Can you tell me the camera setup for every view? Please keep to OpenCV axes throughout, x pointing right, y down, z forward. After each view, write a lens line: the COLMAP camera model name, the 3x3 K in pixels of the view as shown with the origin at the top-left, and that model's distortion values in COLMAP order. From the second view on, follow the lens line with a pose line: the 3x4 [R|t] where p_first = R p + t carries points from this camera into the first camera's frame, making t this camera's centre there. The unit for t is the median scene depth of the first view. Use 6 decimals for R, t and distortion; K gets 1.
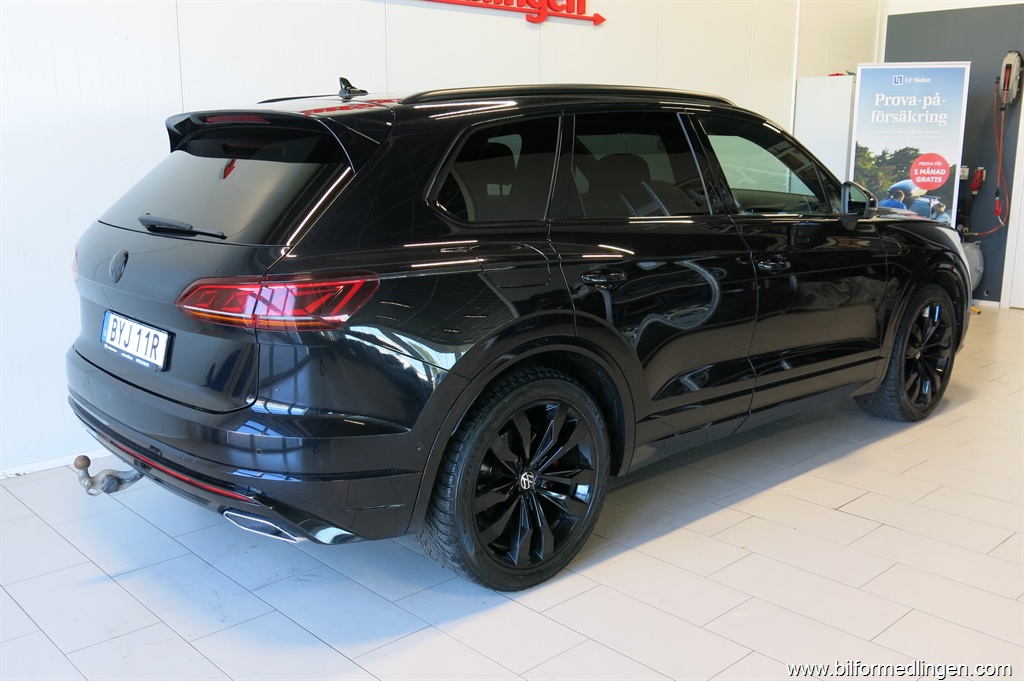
lens RADIAL K [[935.5, 0, 512.0], [0, 935.5, 340.5], [0, 0, 1]] dist [0.087873, 0.001159]
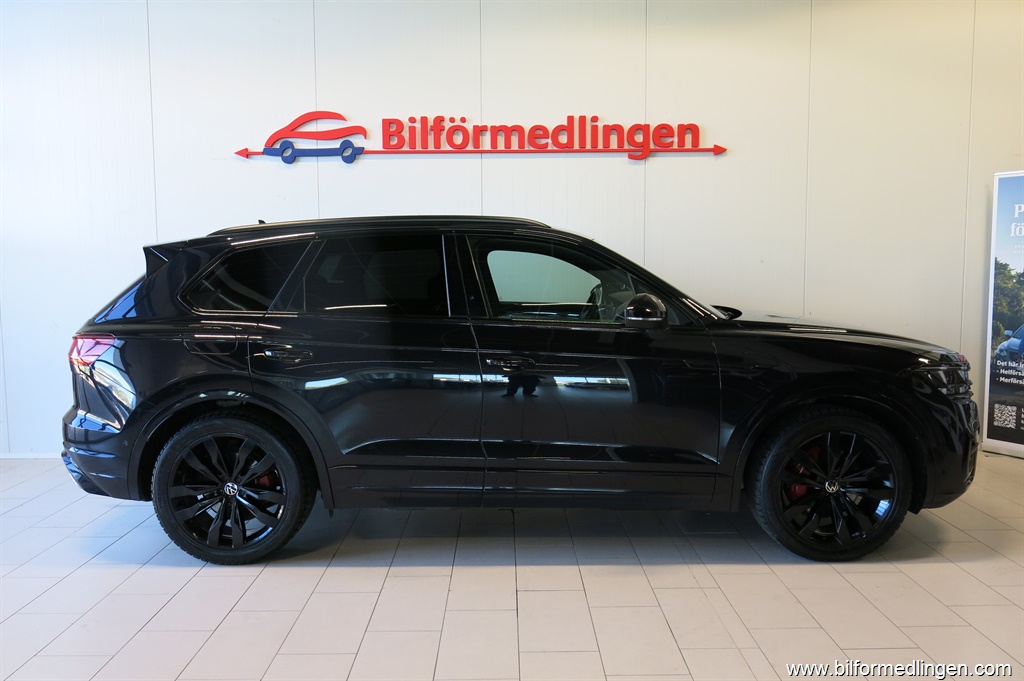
lens RADIAL K [[838.6, 0, 512.0], [0, 838.6, 340.5], [0, 0, 1]] dist [-0.053520, -0.001409]
pose [[0.731627, 0.053715, -0.679586, 0.577279], [-0.132681, 0.989047, -0.064667, -0.024492], [0.668669, 0.137480, 0.730740, 0.156416]]
